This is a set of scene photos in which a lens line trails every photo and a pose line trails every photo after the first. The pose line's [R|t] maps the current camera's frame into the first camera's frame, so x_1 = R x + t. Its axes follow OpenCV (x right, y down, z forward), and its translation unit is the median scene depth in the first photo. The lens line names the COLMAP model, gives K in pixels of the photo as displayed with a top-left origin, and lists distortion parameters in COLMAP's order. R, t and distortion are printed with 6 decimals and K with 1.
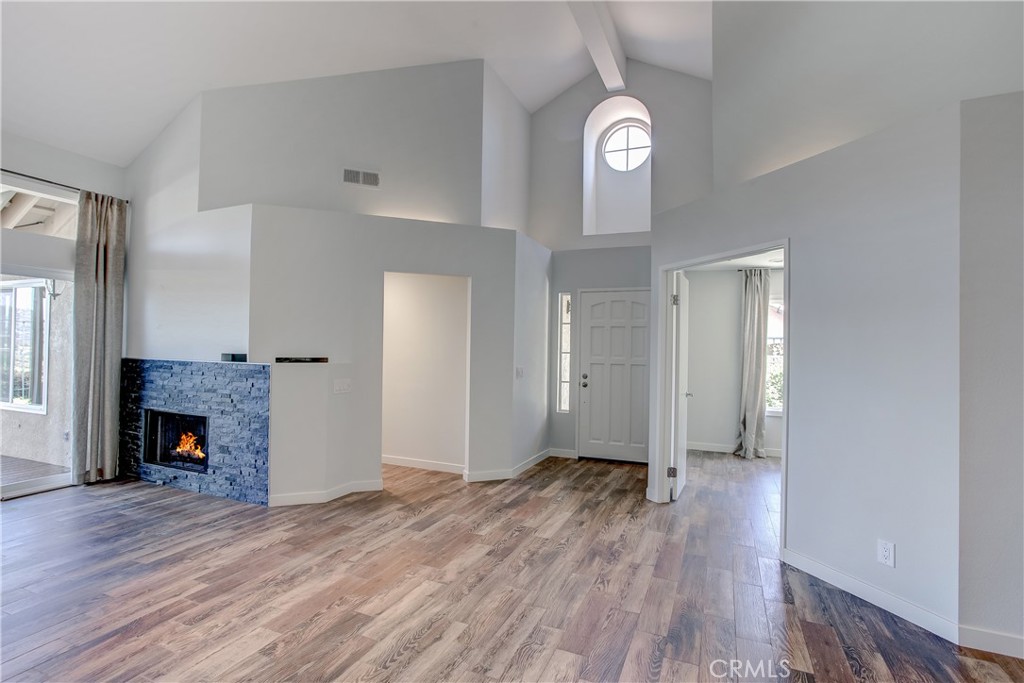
lens RADIAL K [[496.8, 0, 506.0], [0, 496.8, 341.7], [0, 0, 1]] dist [-0.033741, 0.012695]
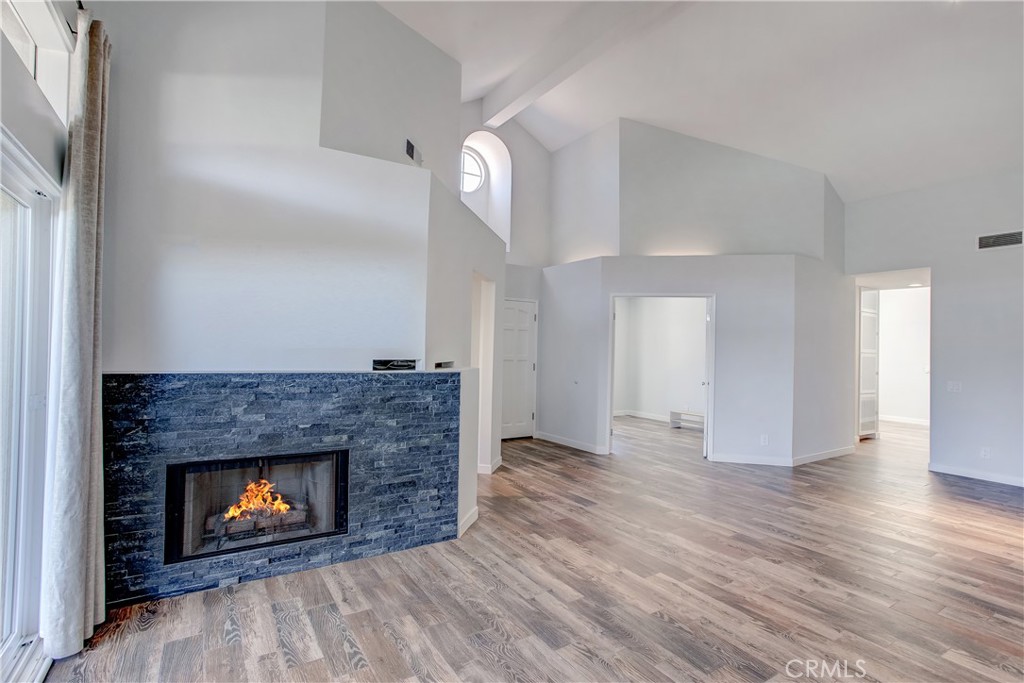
lens RADIAL K [[496.8, 0, 516.3], [0, 496.8, 338.6], [0, 0, 1]] dist [-0.033741, 0.012695]
pose [[0.552901, 0.011411, 0.833169, -1.064673], [-0.022448, 0.999747, 0.001204, -0.013444], [-0.832945, -0.019368, 0.553017, 0.415287]]
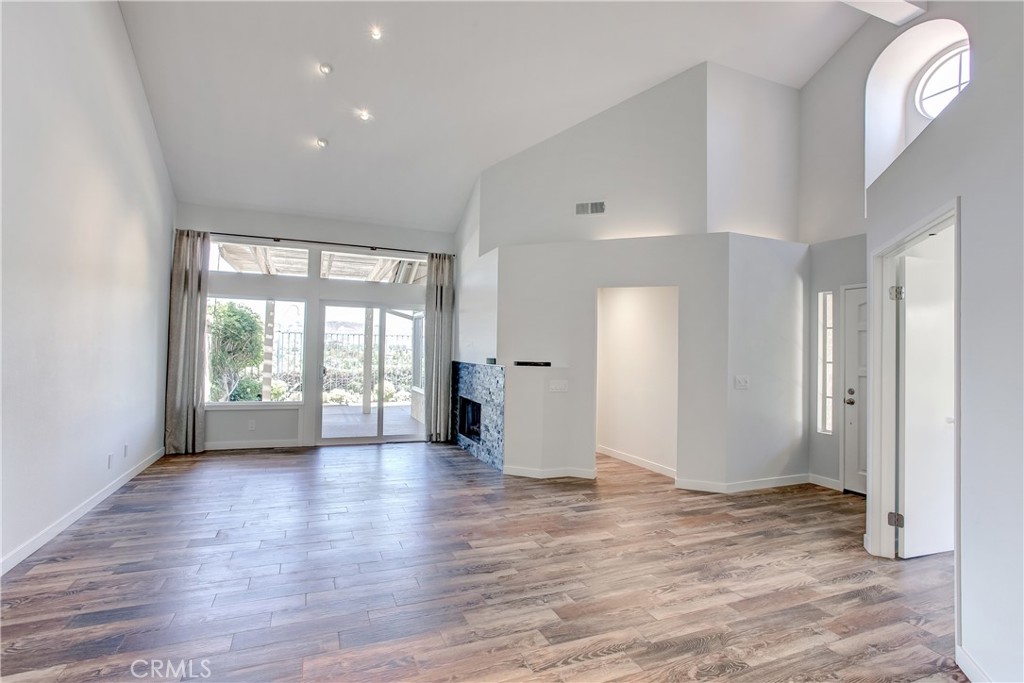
lens RADIAL K [[496.8, 0, 505.9], [0, 496.8, 344.9], [0, 0, 1]] dist [-0.033741, 0.012695]
pose [[0.717516, -0.008681, -0.696488, 0.429527], [0.001381, 0.999938, -0.011041, 0.001791], [0.696541, 0.006960, 0.717484, 0.034965]]
